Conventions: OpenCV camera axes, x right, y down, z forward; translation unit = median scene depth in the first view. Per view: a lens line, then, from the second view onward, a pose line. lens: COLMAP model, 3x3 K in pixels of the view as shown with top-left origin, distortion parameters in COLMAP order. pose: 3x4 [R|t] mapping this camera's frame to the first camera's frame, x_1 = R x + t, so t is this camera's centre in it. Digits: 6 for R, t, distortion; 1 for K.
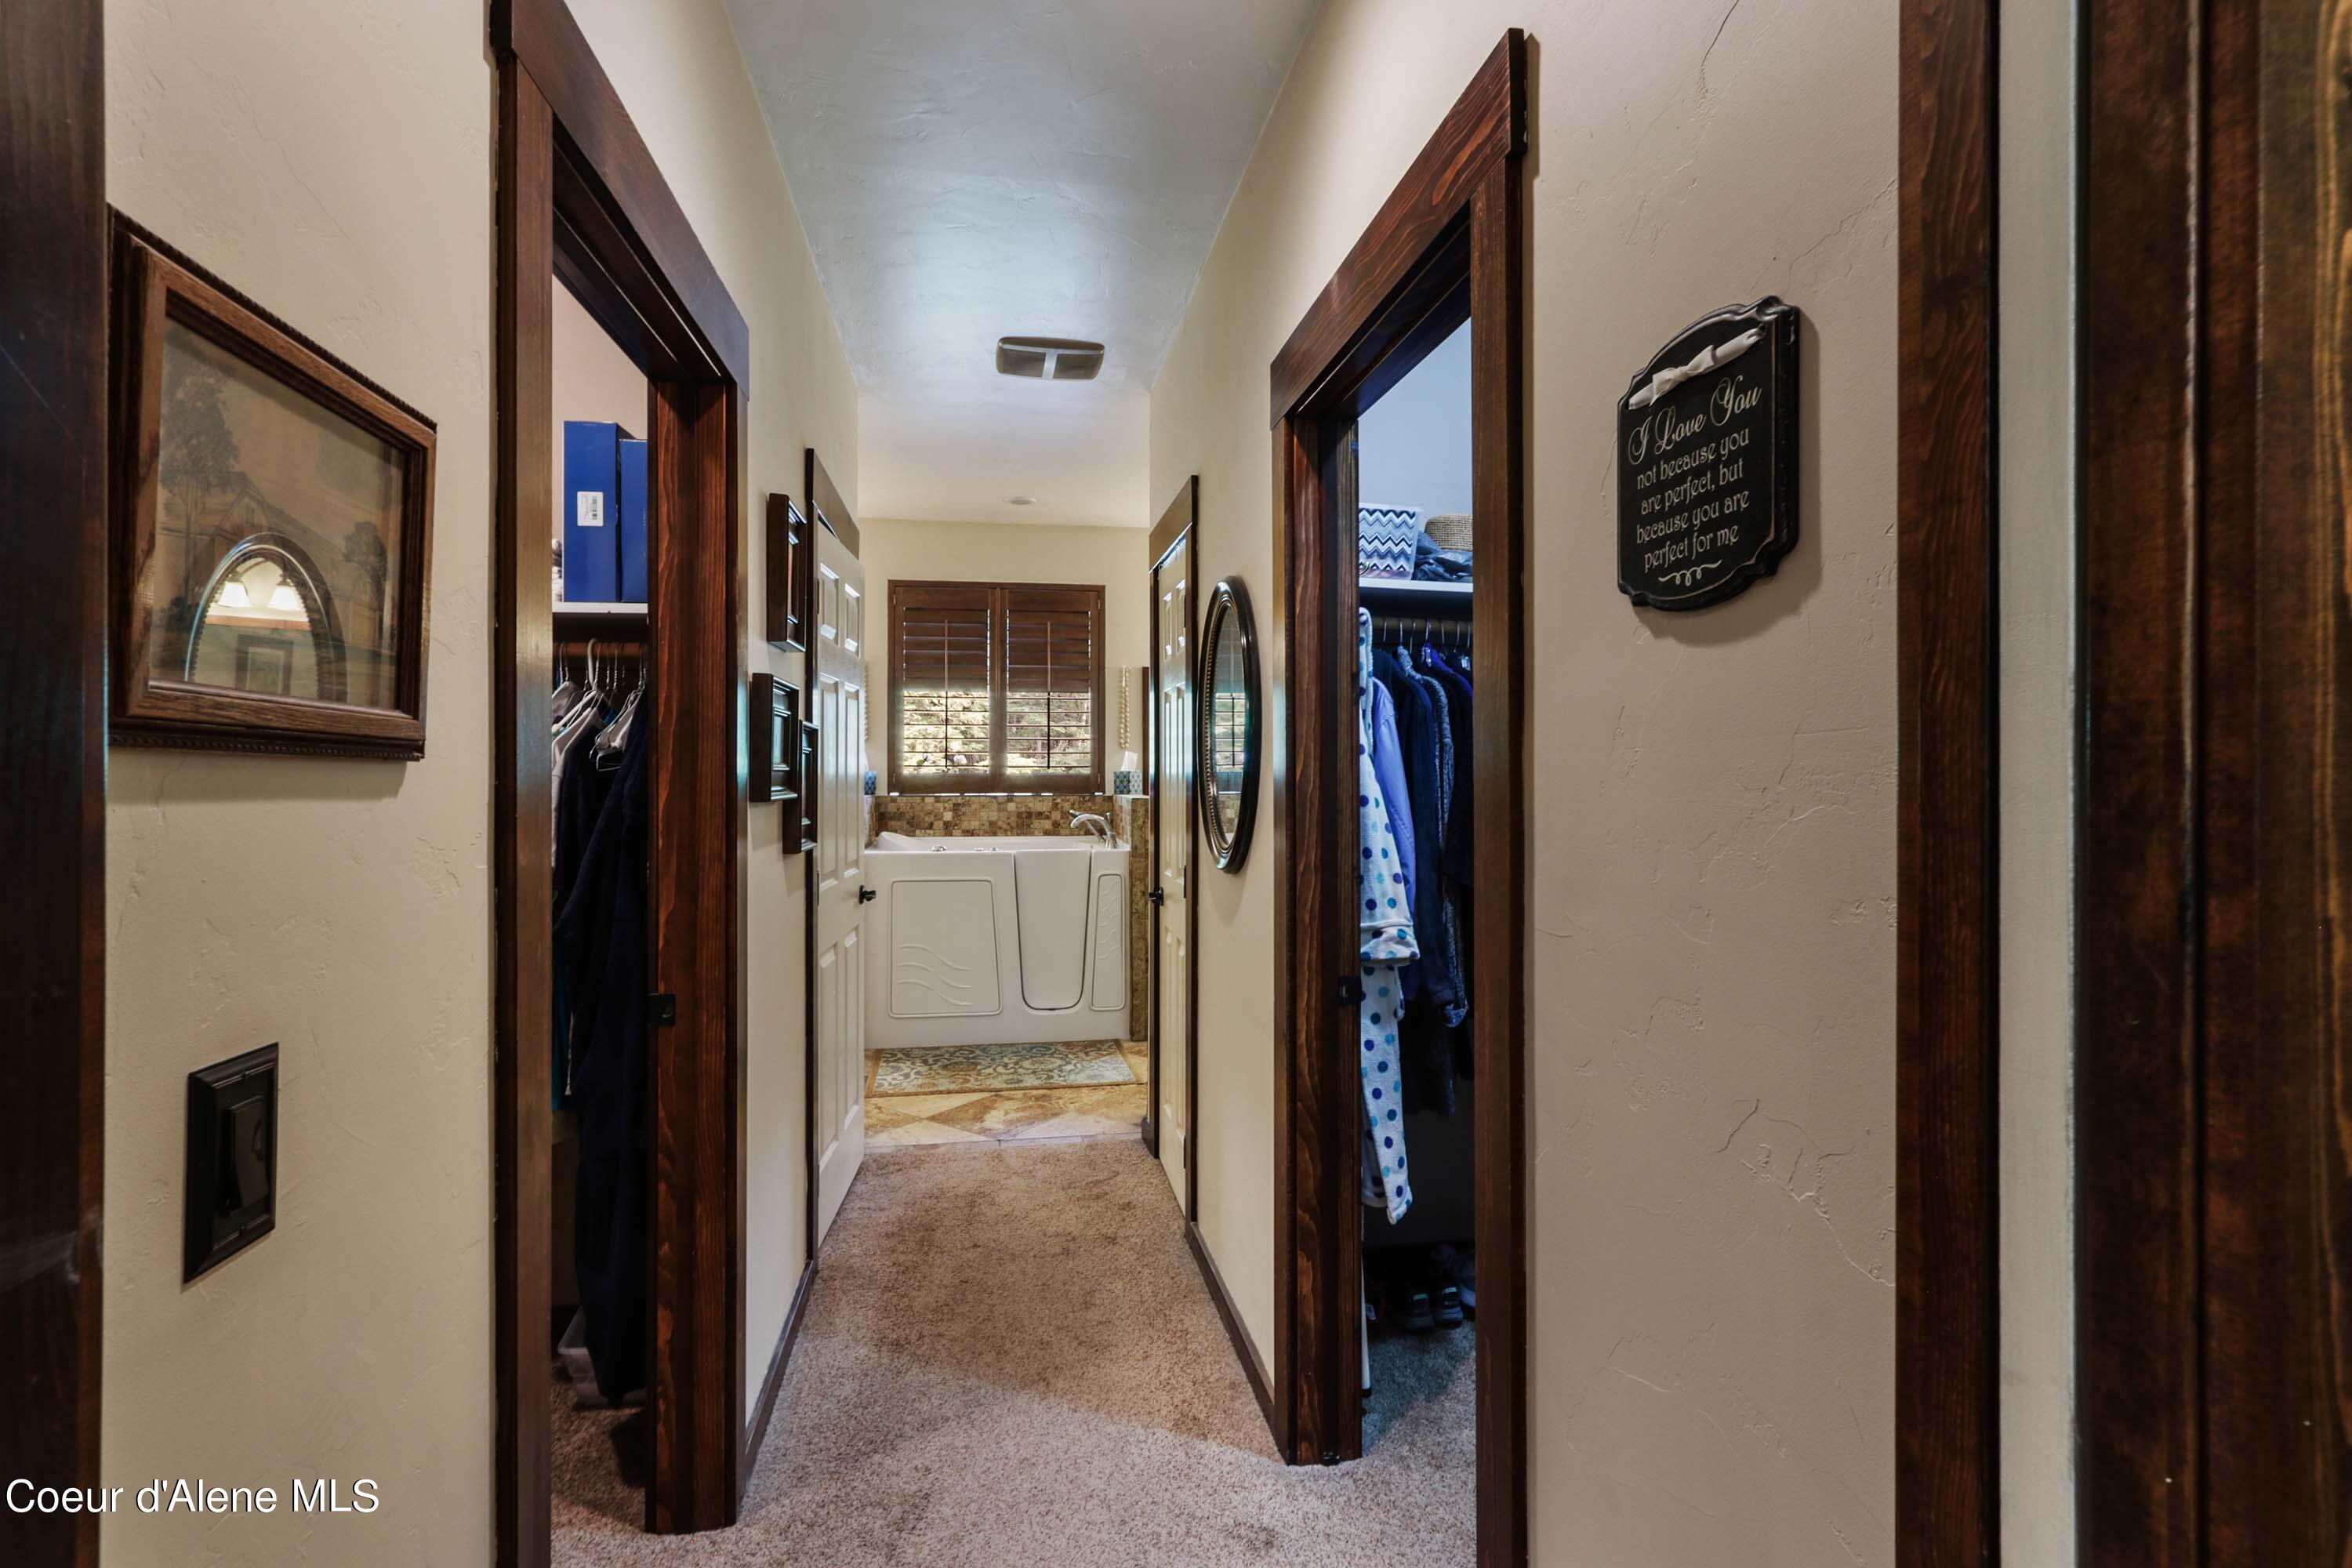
lens RADIAL K [[1096.7, 0, 1165.5], [0, 1096.7, 757.3], [0, 0, 1]] dist [-0.000539, 0.000138]
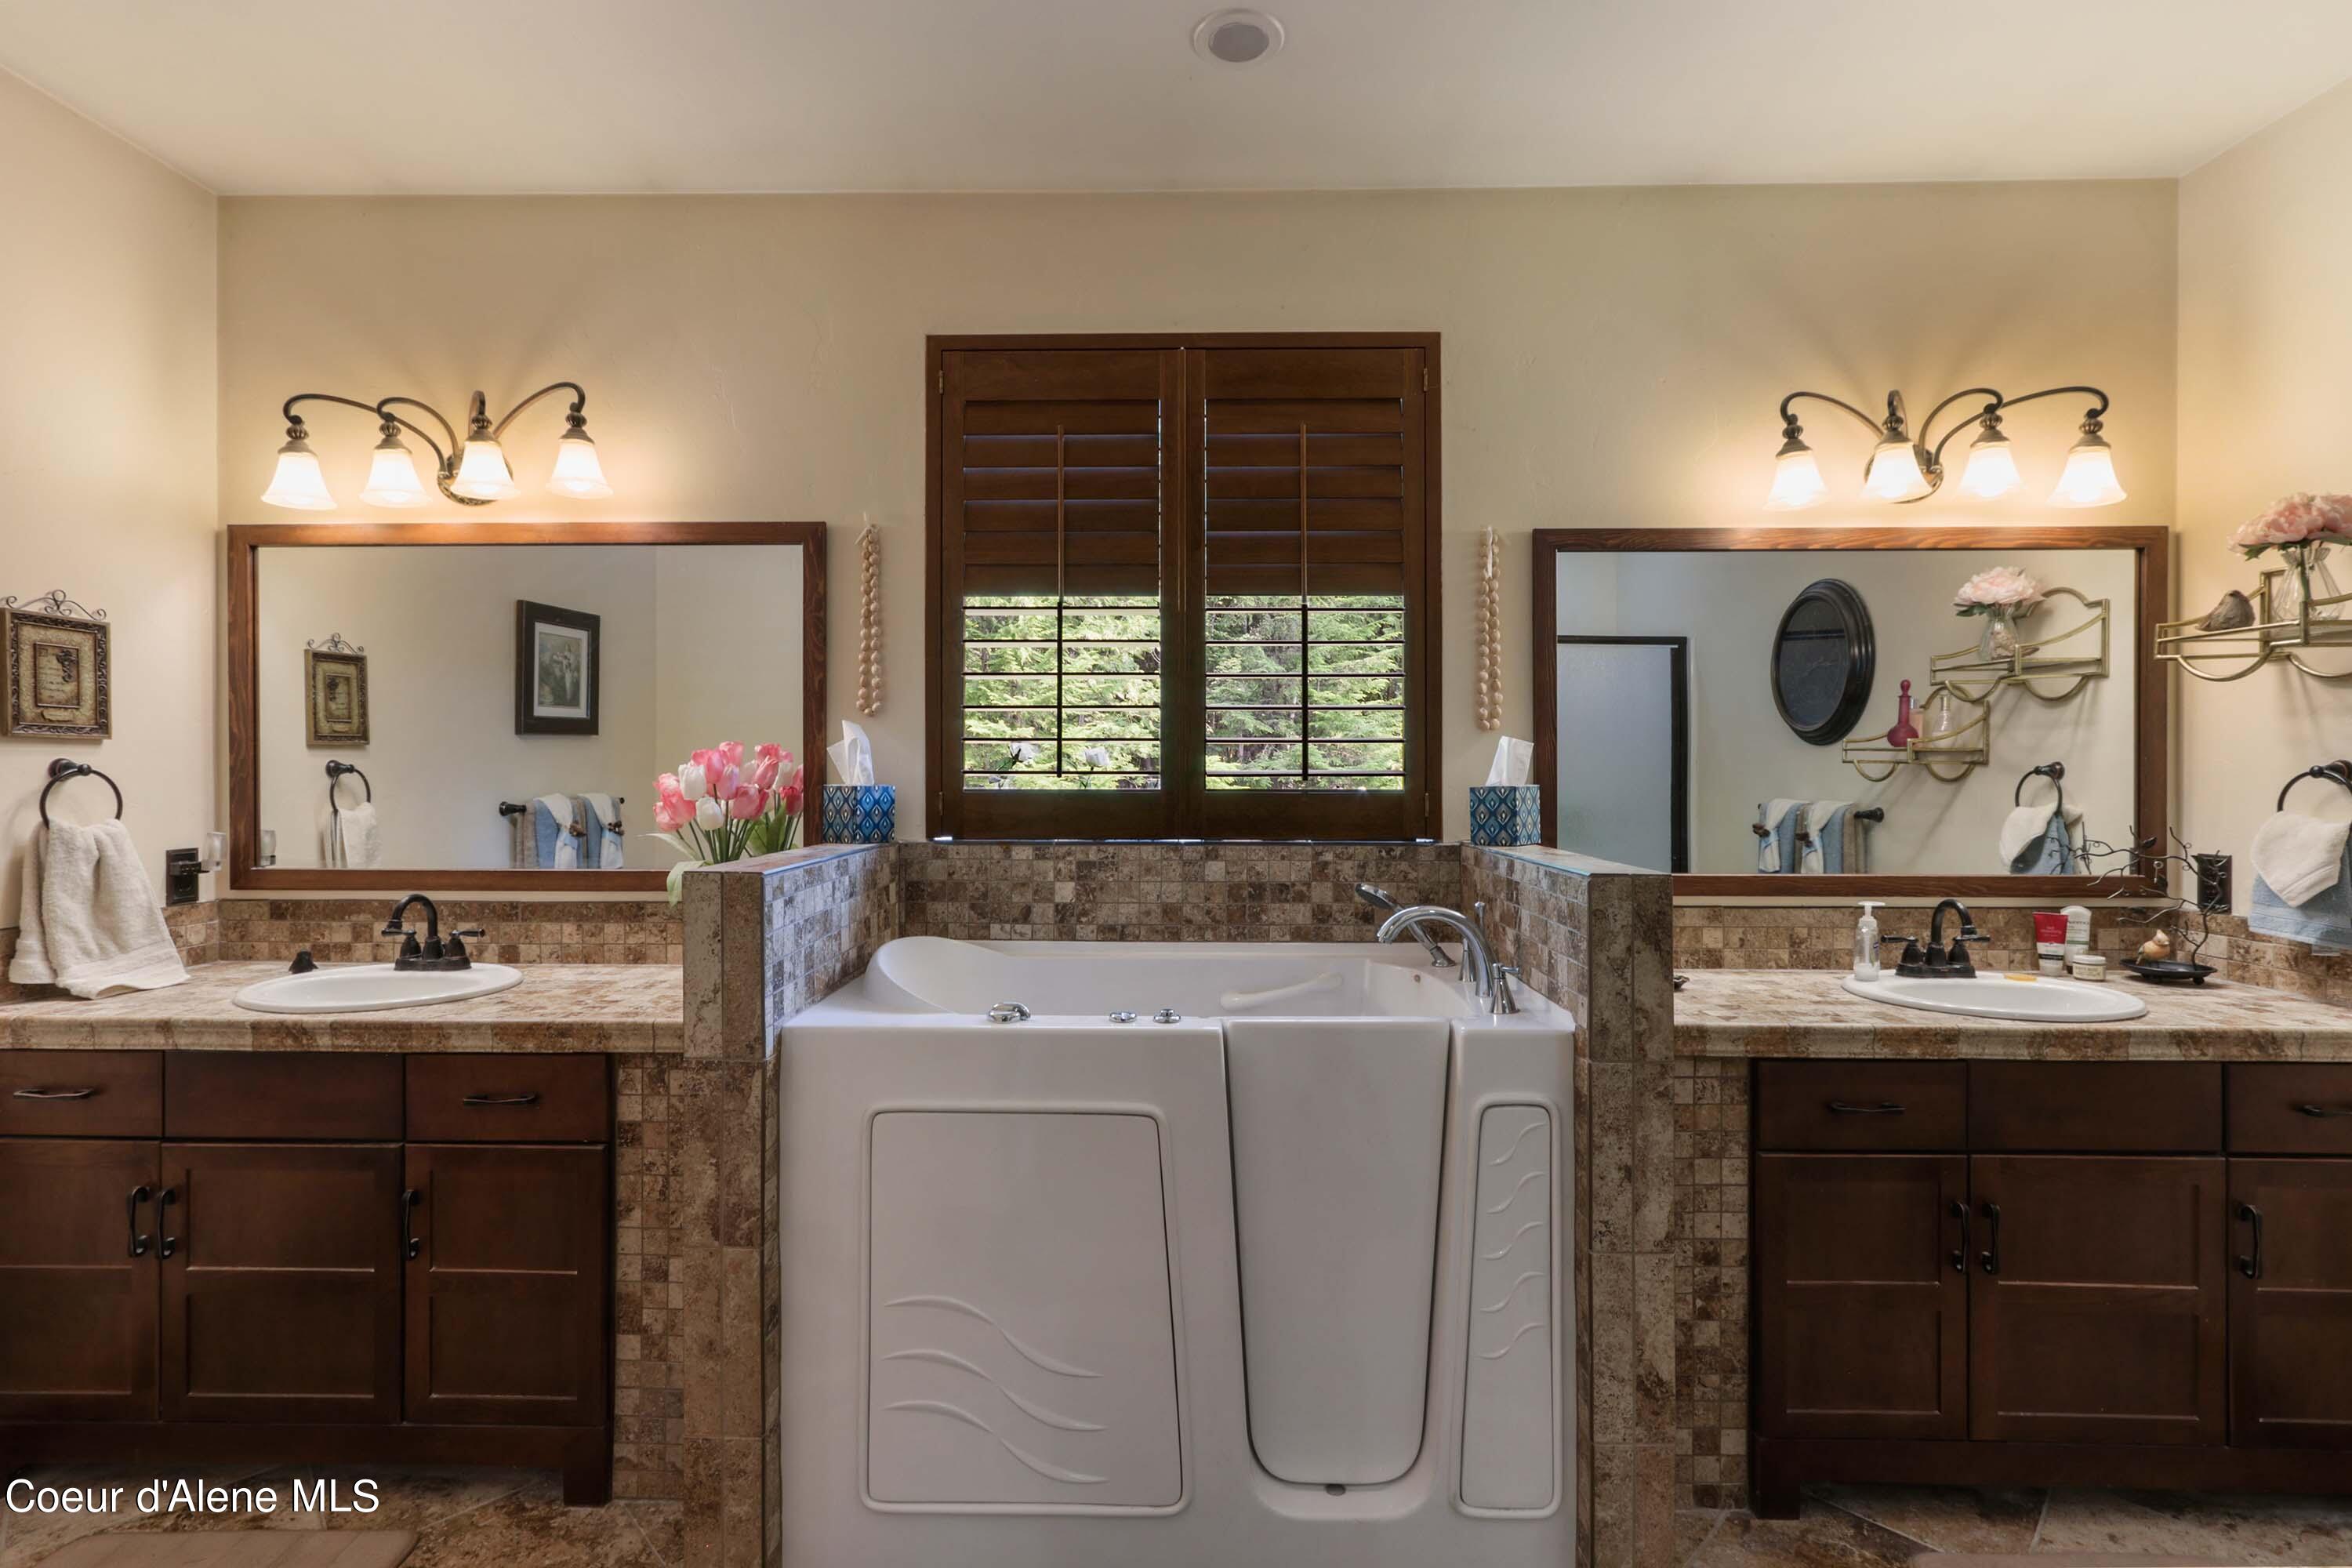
lens RADIAL K [[1098.6, 0, 1150.7], [0, 1098.6, 774.3], [0, 0, 1]] dist [0.002870, 0.000756]
pose [[0.981446, 0.000447, -0.191736, -0.110194], [0.001529, 0.999947, 0.010161, 0.005469], [0.191731, -0.010266, 0.981394, 0.766002]]
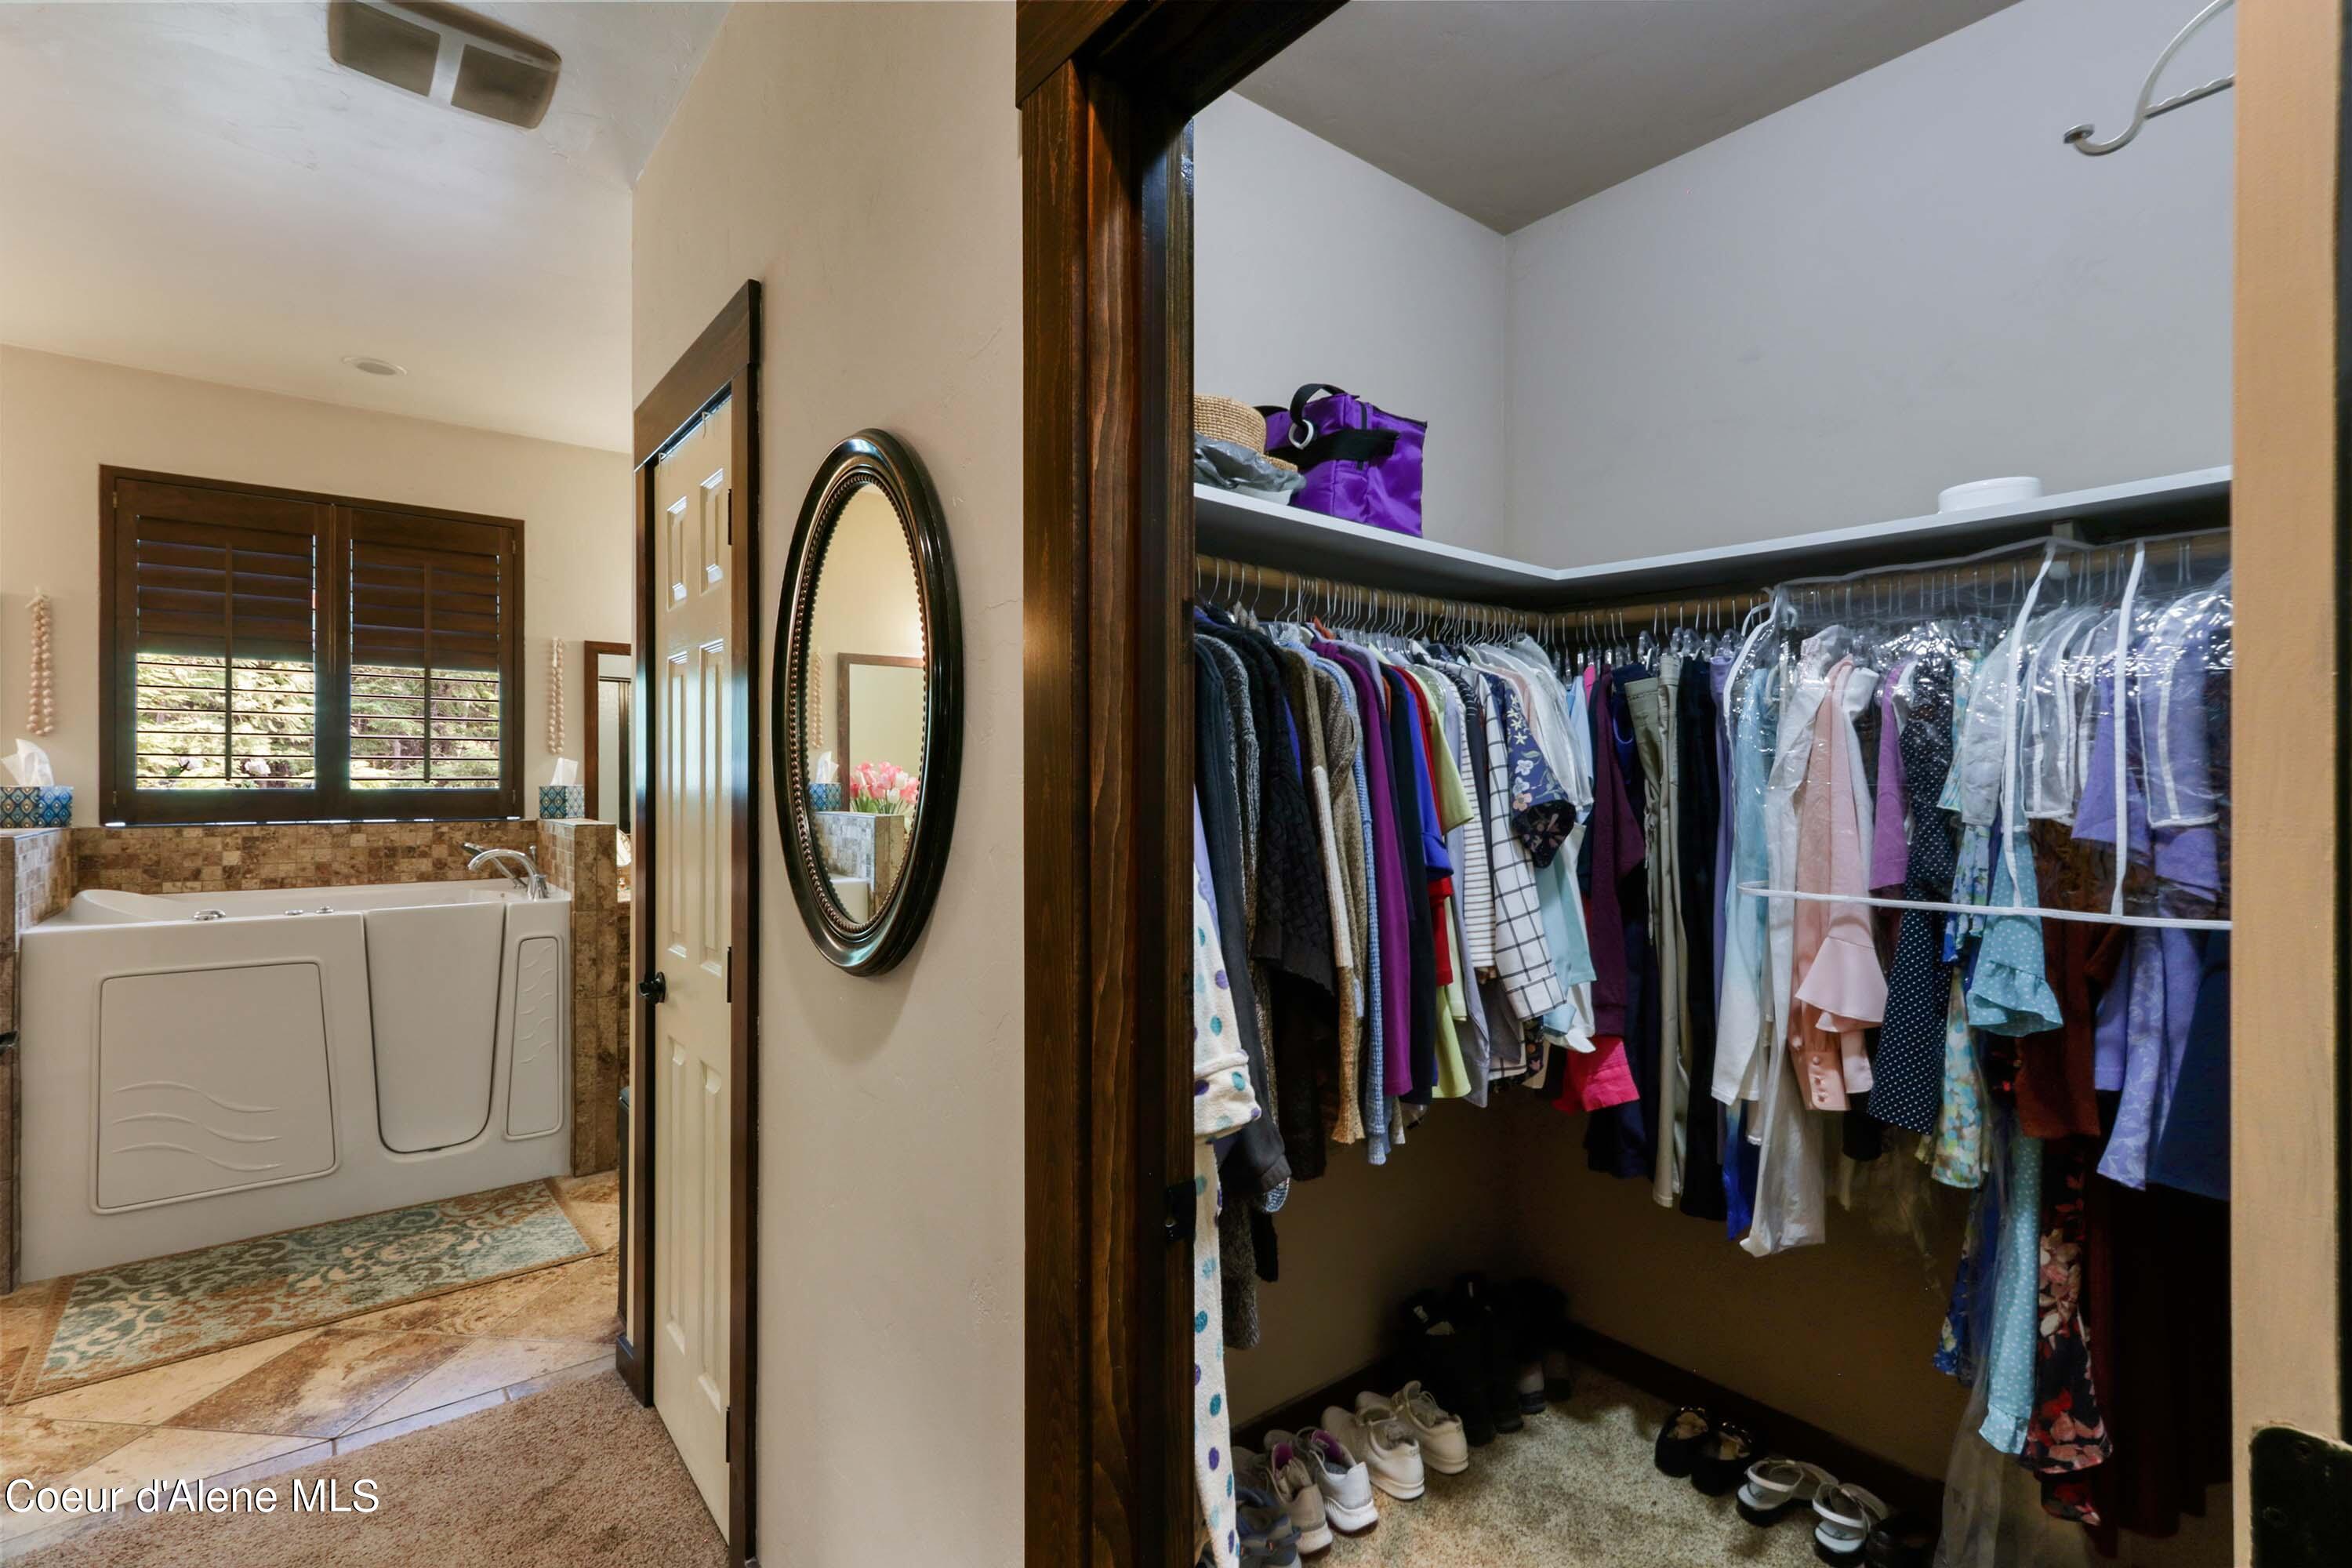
lens RADIAL K [[1084.8, 0, 1173.0], [0, 1084.8, 777.3], [0, 0, 1]] dist [0.002708, 0.001373]
pose [[0.874311, 0.002318, 0.485361, -0.039054], [-0.005494, 0.999972, 0.005122, 0.001831], [-0.485335, -0.007144, 0.874299, 0.254306]]
